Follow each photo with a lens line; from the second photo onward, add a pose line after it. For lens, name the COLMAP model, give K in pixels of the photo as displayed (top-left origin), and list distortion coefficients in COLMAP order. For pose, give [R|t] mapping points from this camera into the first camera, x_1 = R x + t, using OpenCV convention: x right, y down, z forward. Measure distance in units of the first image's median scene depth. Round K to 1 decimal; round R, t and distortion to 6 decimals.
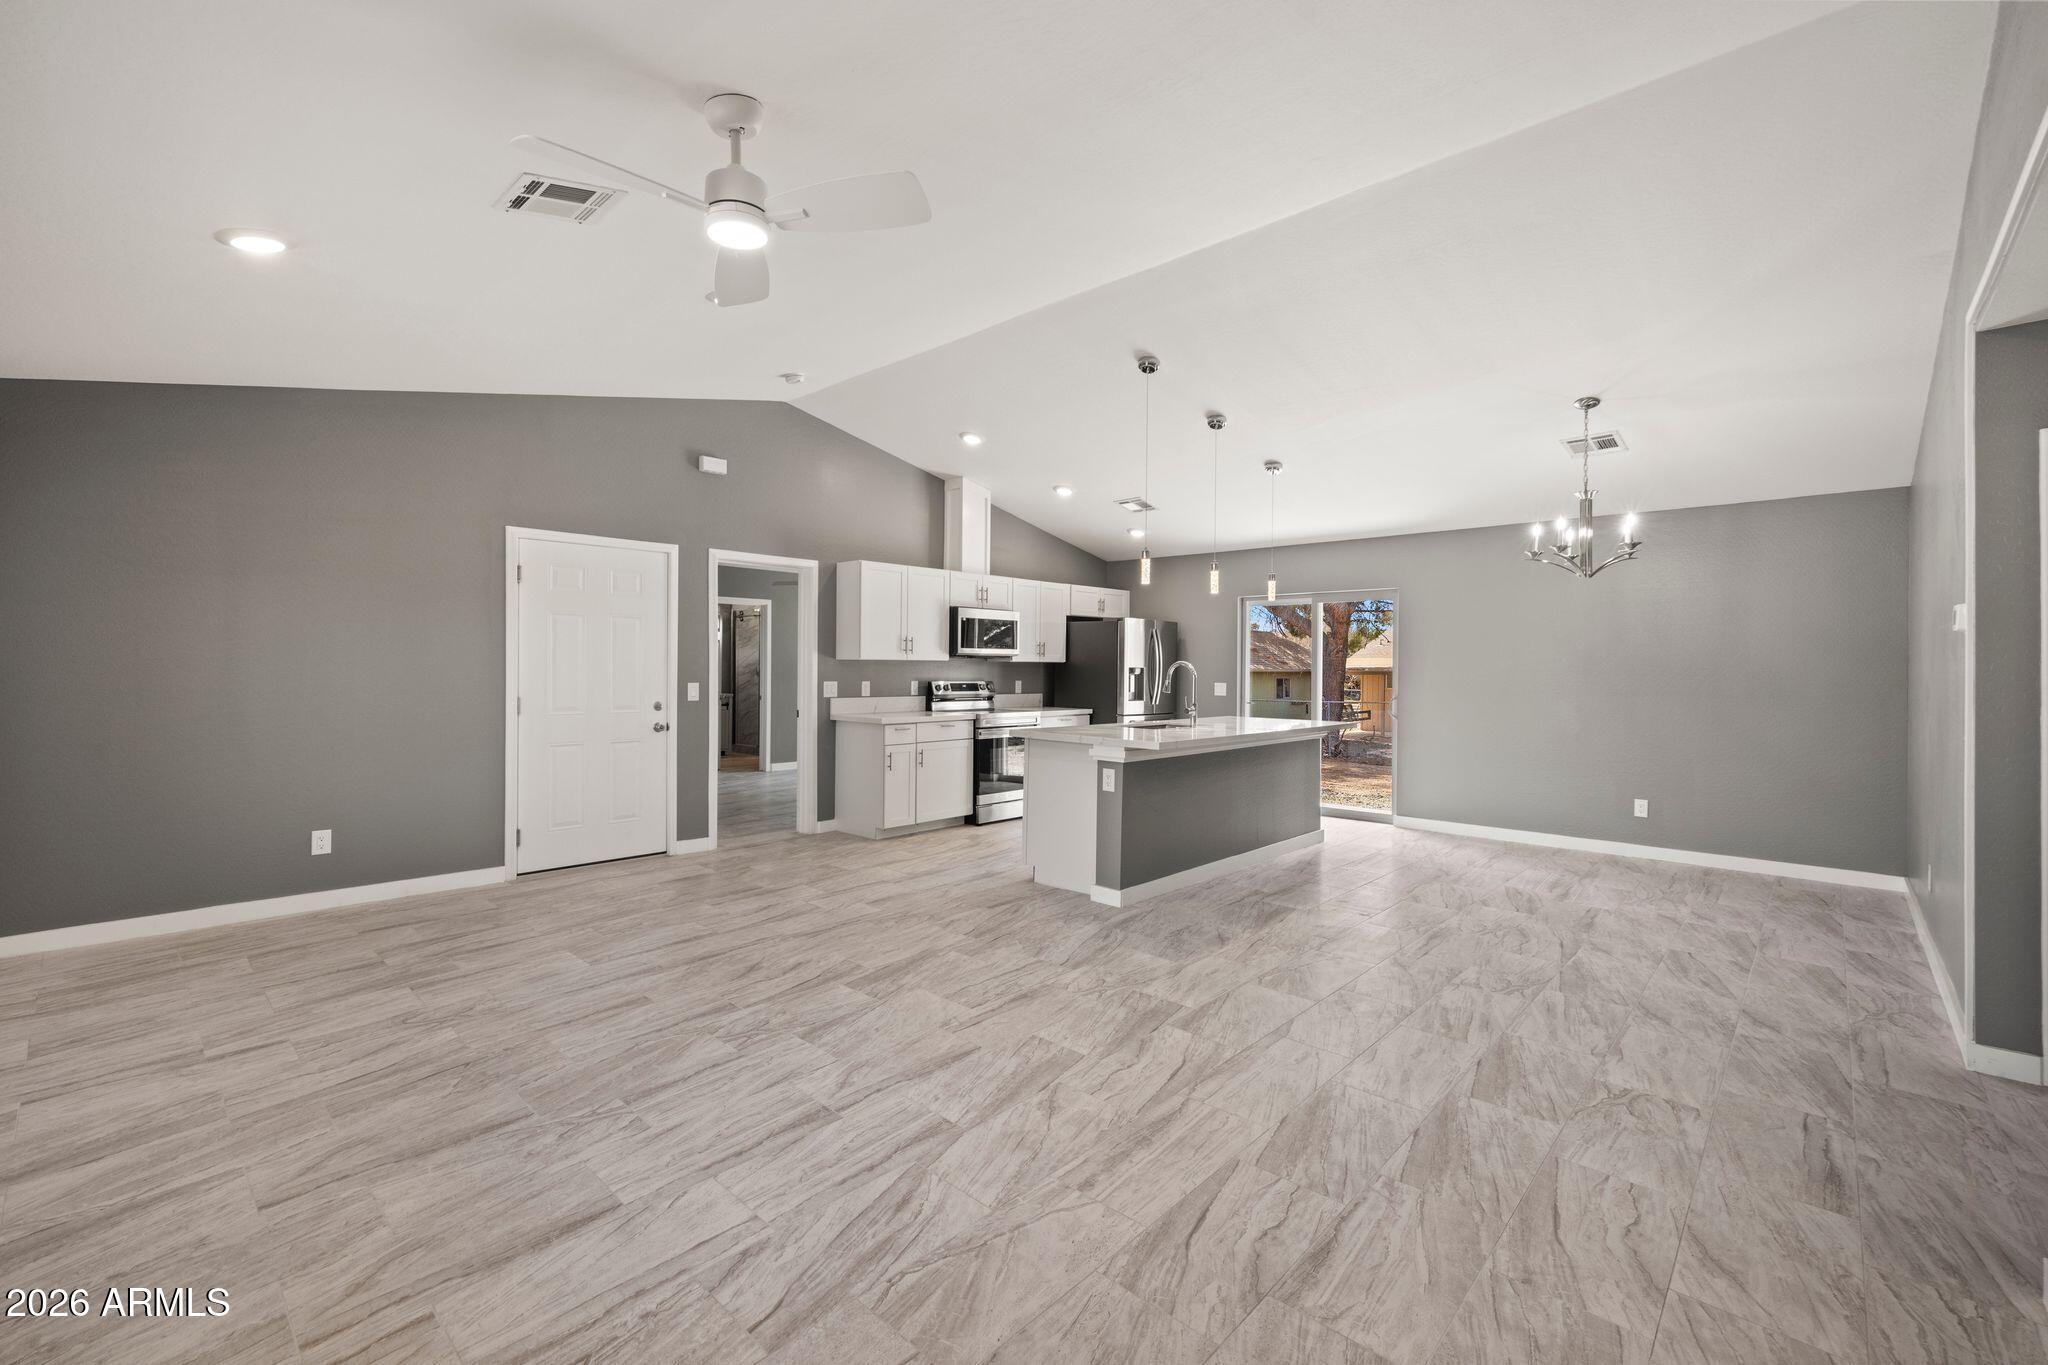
lens RADIAL K [[866.0, 0, 1017.1], [0, 866.0, 669.2], [0, 0, 1]] dist [0.002537, 0.000259]
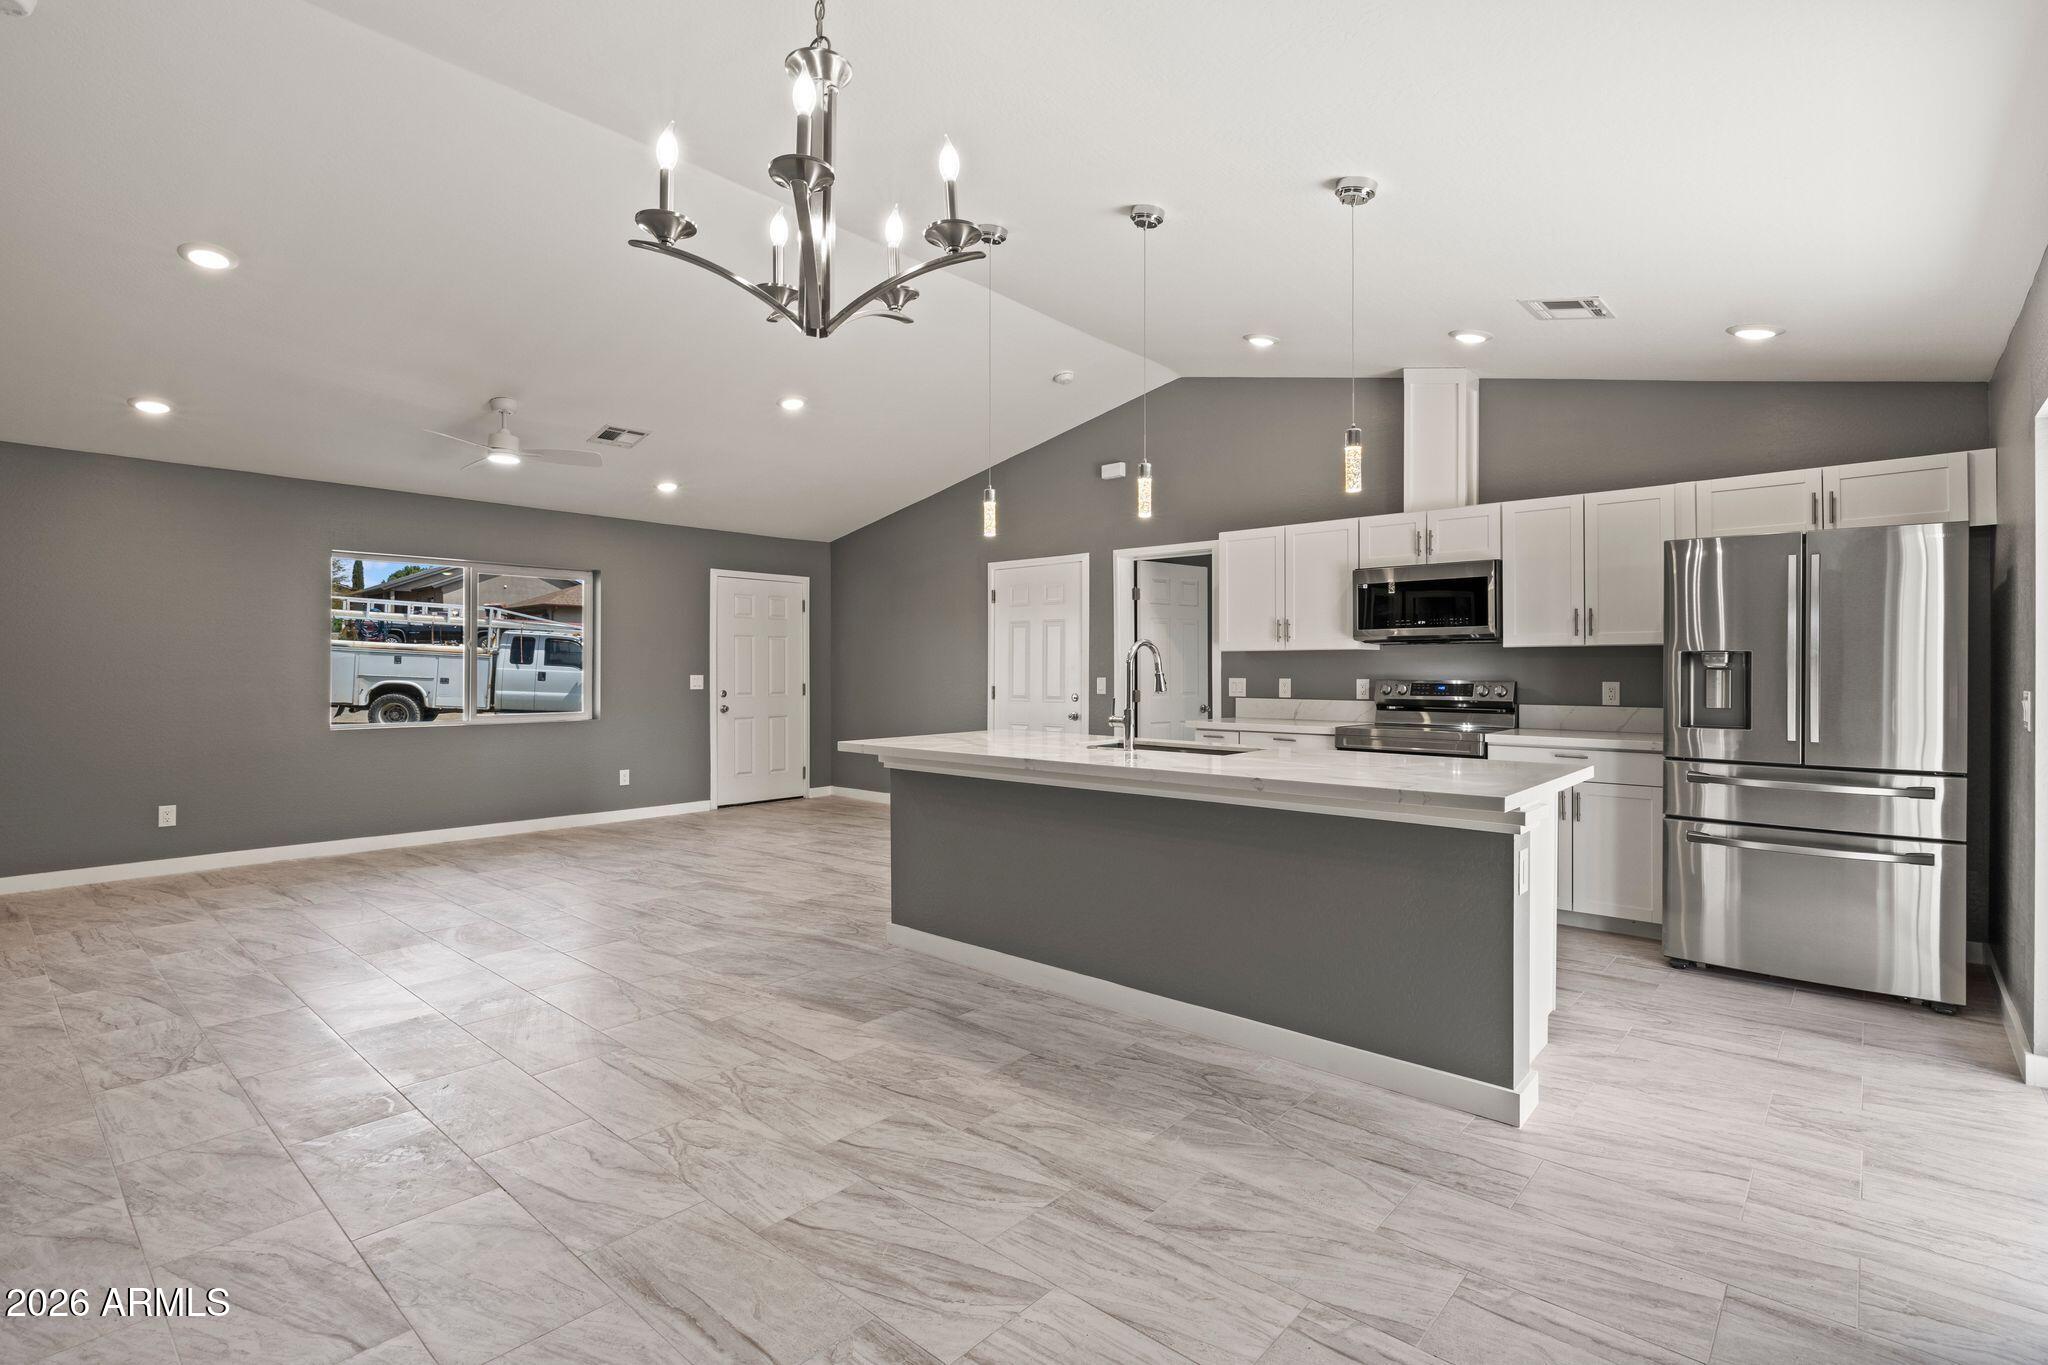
lens RADIAL K [[961.4, 0, 1015.6], [0, 961.4, 666.3], [0, 0, 1]] dist [-0.007959, 0.003544]
pose [[0.023642, -0.013238, -0.999633, 0.961211], [-0.003544, 0.999905, -0.013326, 0.021373], [0.999714, 0.003858, 0.023593, 1.014486]]
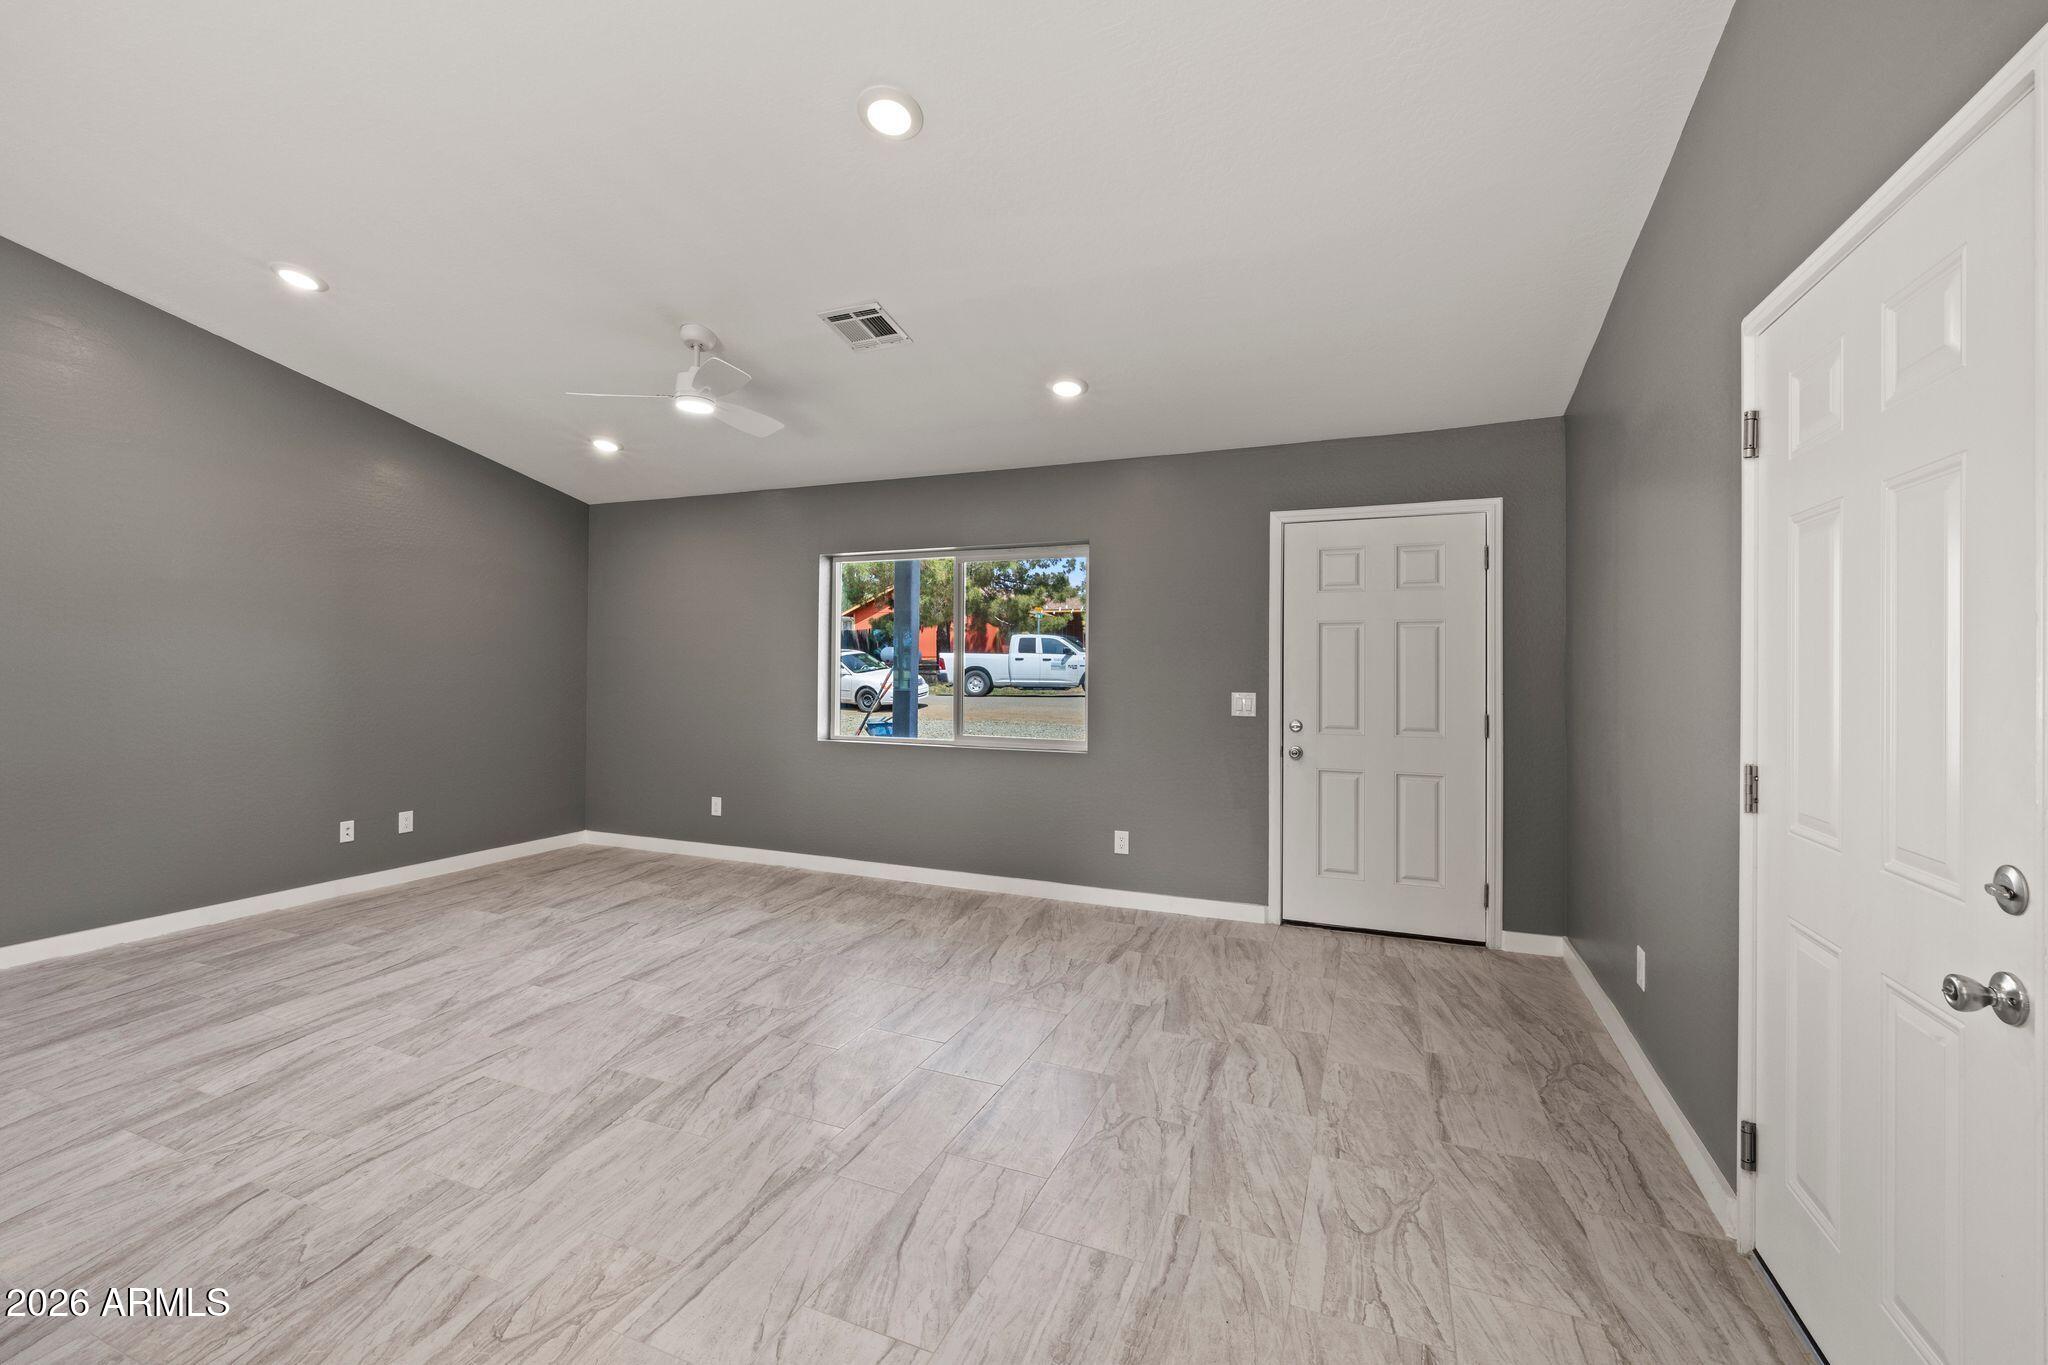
lens RADIAL K [[866.0, 0, 1014.4], [0, 866.0, 660.4], [0, 0, 1]] dist [0.002537, 0.000259]
pose [[-0.939030, -0.019419, -0.343285, -0.152244], [-0.017660, 0.999810, -0.008250, -0.004628], [0.343380, -0.001684, -0.939195, 1.259590]]
